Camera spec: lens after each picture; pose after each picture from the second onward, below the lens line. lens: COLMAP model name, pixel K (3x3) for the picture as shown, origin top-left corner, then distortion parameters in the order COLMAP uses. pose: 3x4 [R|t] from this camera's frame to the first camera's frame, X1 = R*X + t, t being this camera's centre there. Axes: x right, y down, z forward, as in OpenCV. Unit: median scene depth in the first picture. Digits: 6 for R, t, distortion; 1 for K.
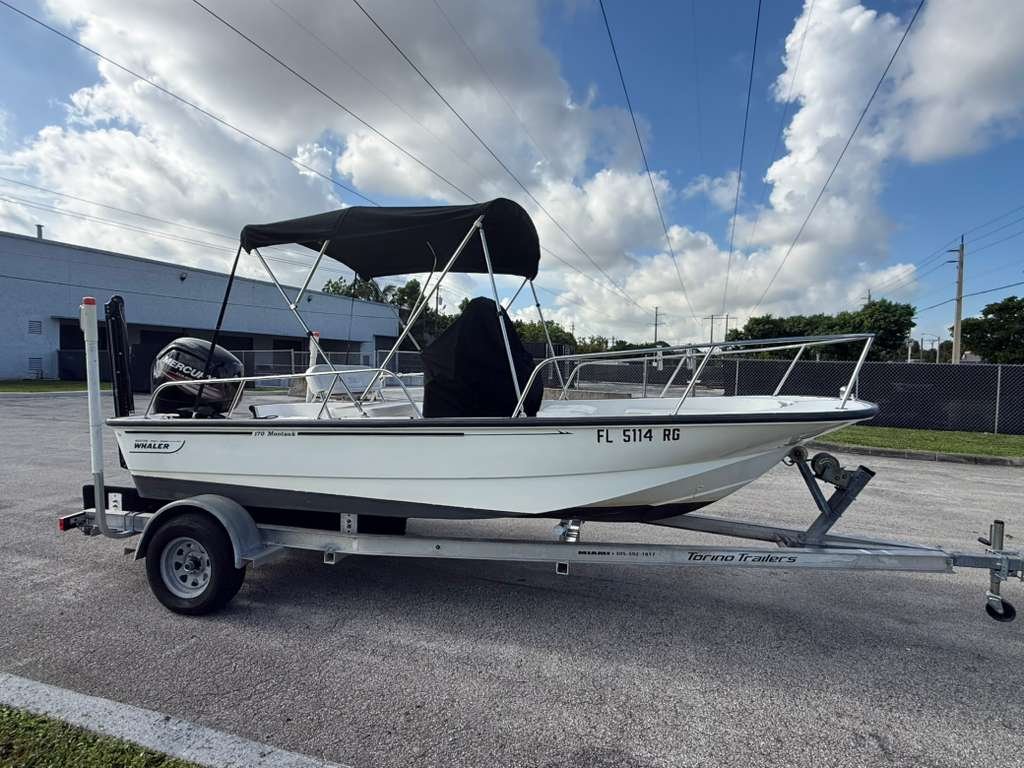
lens RADIAL K [[507.7, 0, 516.3], [0, 507.7, 375.6], [0, 0, 1]] dist [-0.001763, 0.001674]
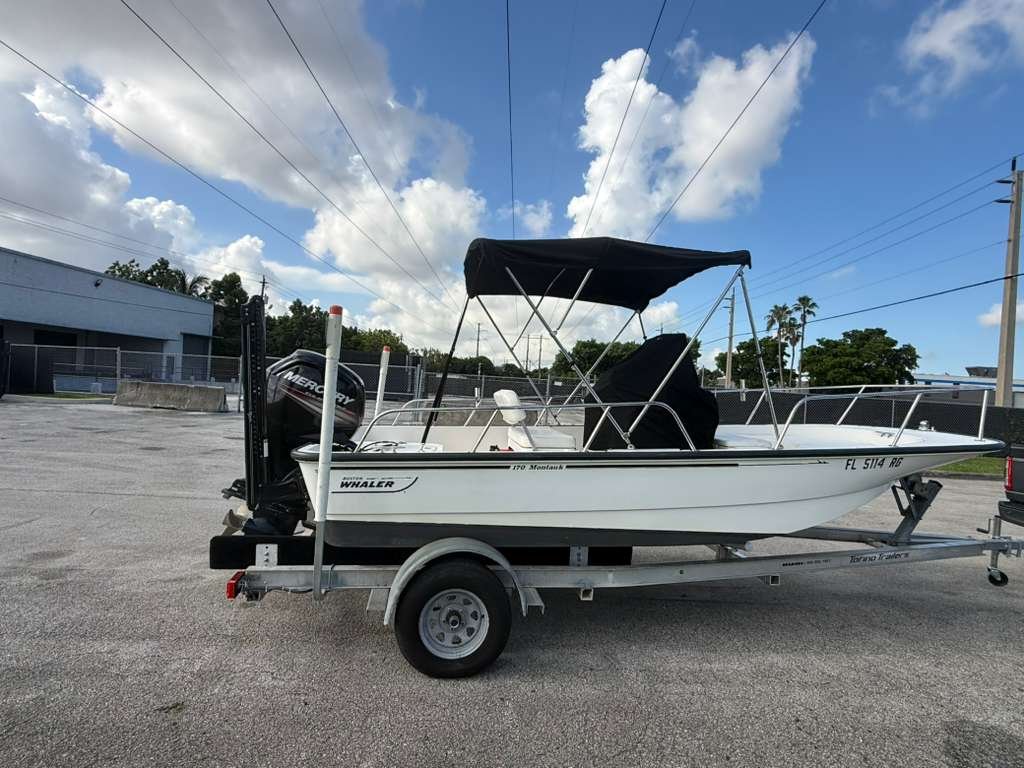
lens RADIAL K [[507.7, 0, 513.3], [0, 507.7, 386.4], [0, 0, 1]] dist [-0.001763, 0.001674]
pose [[0.936084, 0.031570, 0.350356, -0.718011], [-0.031022, 0.999493, -0.007178, -0.021749], [-0.350405, -0.004149, 0.936589, 0.121954]]
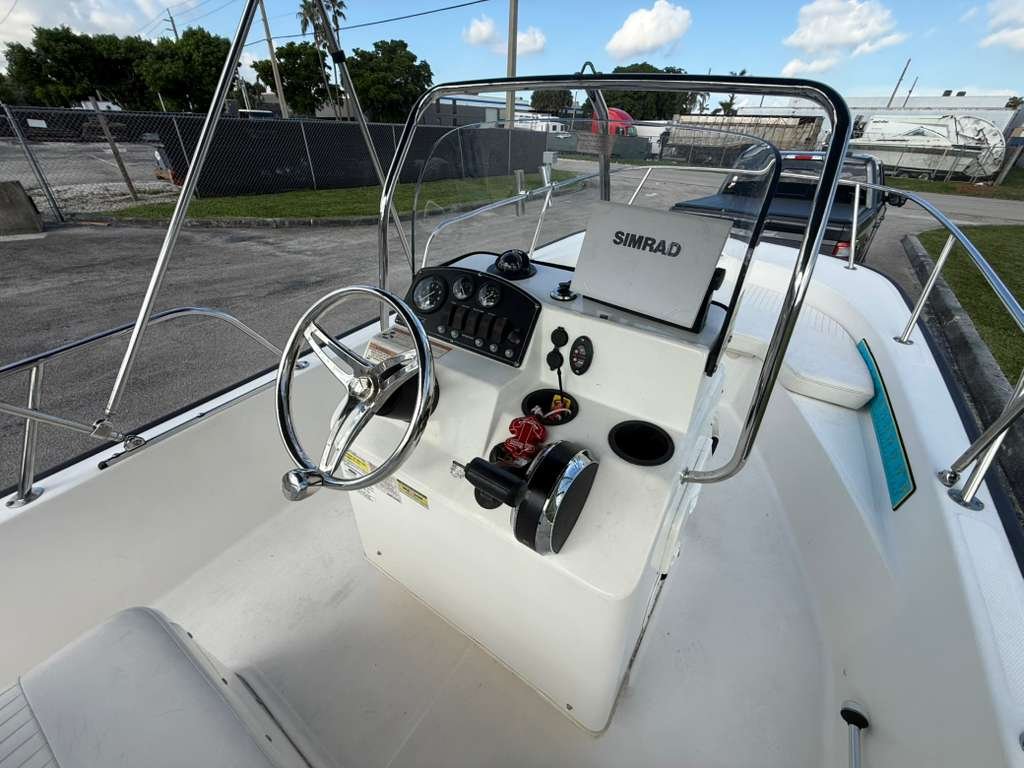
lens RADIAL K [[407.5, 0, 510.1], [0, 407.5, 383.9], [0, 0, 1]] dist [-0.000827, 0.000145]
pose [[0.354934, -0.510127, 0.783449, -0.279847], [-0.008766, 0.836158, 0.548418, -0.131184], [-0.934850, -0.201520, 0.292309, 0.943786]]
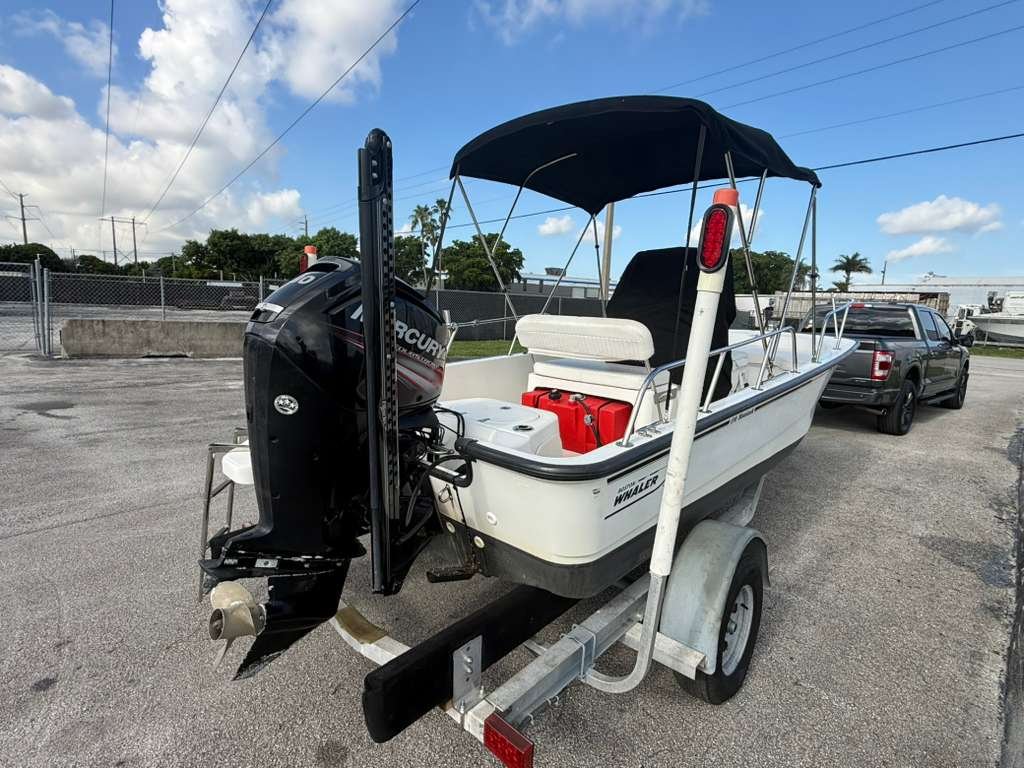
lens RADIAL K [[507.7, 0, 509.9], [0, 507.7, 387.6], [0, 0, 1]] dist [-0.001763, 0.001674]
pose [[0.502273, -0.148108, 0.851931, -1.104003], [-0.012083, 0.983924, 0.178179, -0.052003], [-0.864625, -0.099789, 0.492409, 0.785464]]
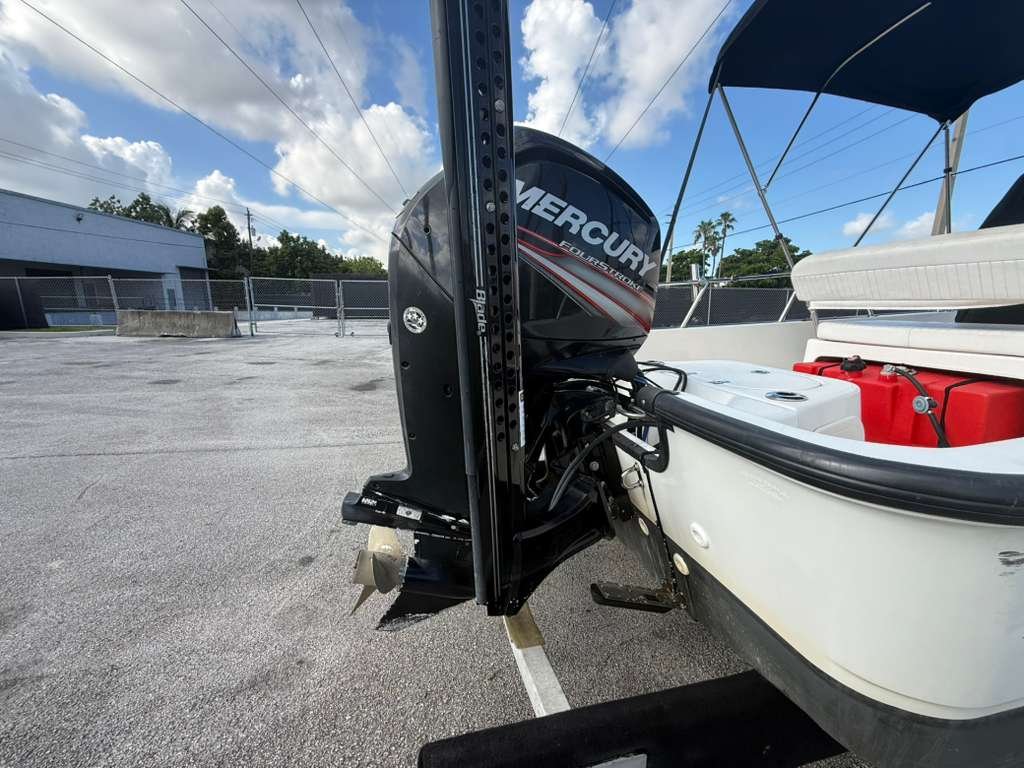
lens RADIAL K [[407.5, 0, 507.5], [0, 407.5, 382.4], [0, 0, 1]] dist [-0.000827, 0.000145]
pose [[0.904407, -0.096048, 0.415720, -0.894413], [0.020306, 0.982919, 0.182917, 0.034022], [-0.426187, -0.156990, 0.890909, 0.888274]]
